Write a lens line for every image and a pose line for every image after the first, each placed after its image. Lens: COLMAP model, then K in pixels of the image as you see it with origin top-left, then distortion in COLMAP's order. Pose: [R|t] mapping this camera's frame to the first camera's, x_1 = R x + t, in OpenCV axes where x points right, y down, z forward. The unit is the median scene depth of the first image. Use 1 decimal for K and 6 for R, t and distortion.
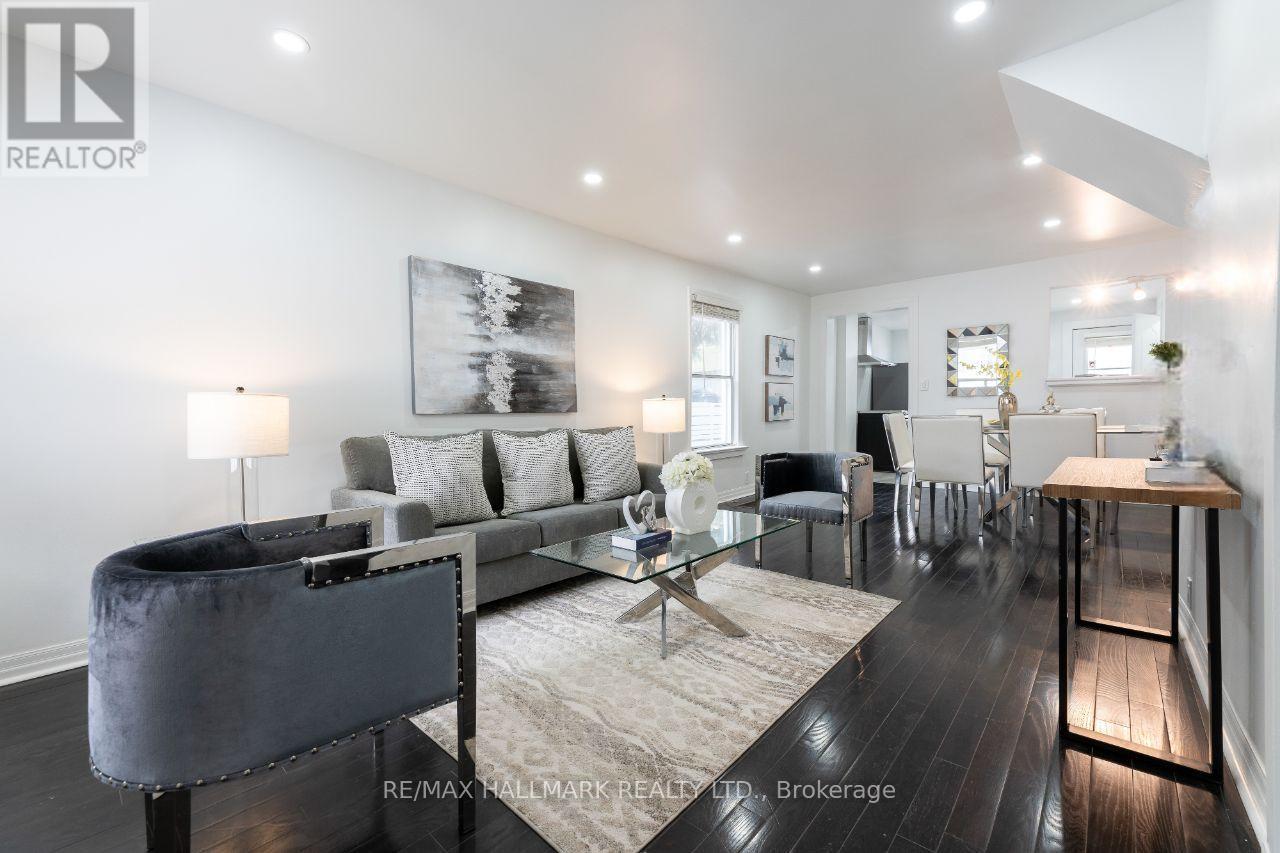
lens RADIAL K [[528.9, 0, 638.6], [0, 528.9, 415.4], [0, 0, 1]] dist [-0.001167, -0.000159]
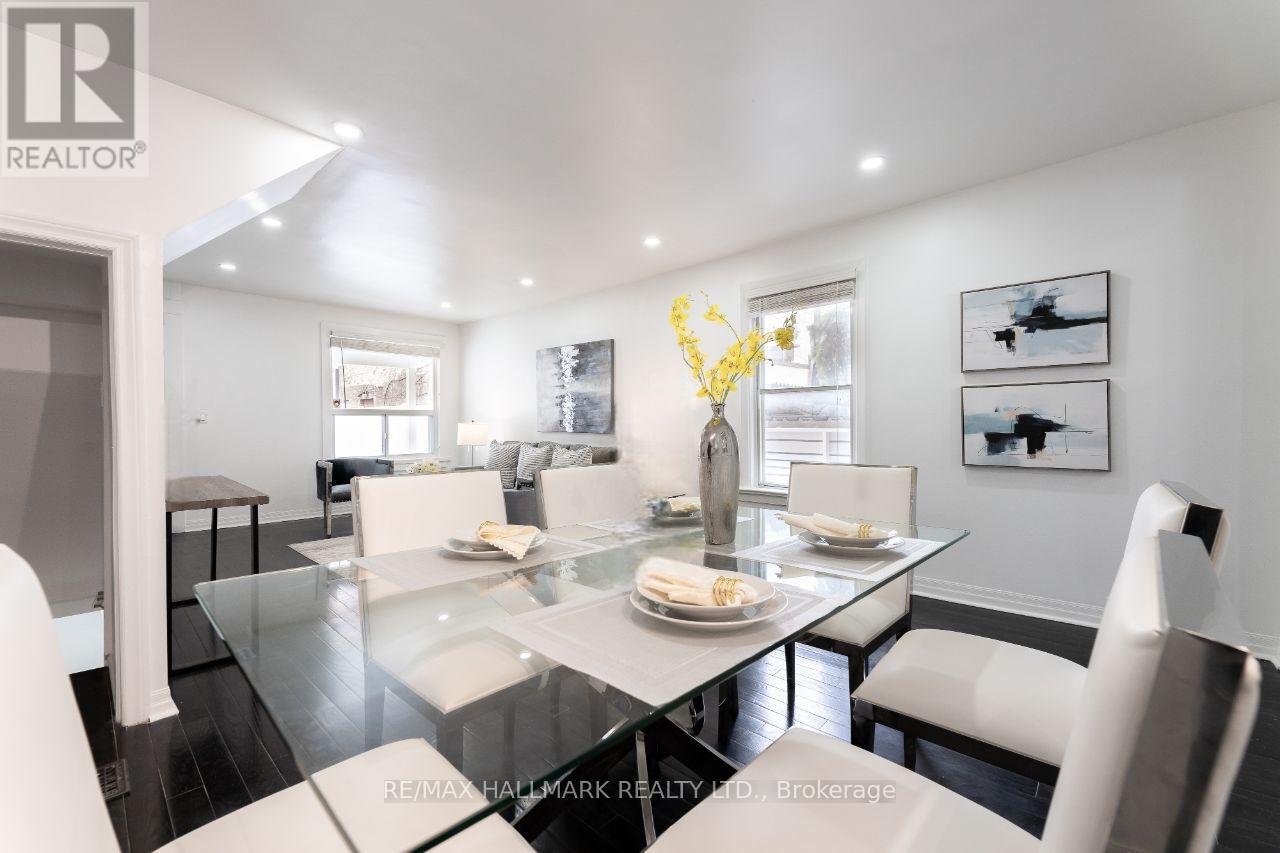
lens RADIAL K [[528.9, 0, 638.6], [0, 528.9, 415.4], [0, 0, 1]] dist [-0.001167, -0.000159]
pose [[-0.026803, 0.001763, -0.999639, 1.314427], [-0.009134, 0.999956, 0.002008, -0.059686], [0.999599, 0.009185, -0.026786, 1.244809]]
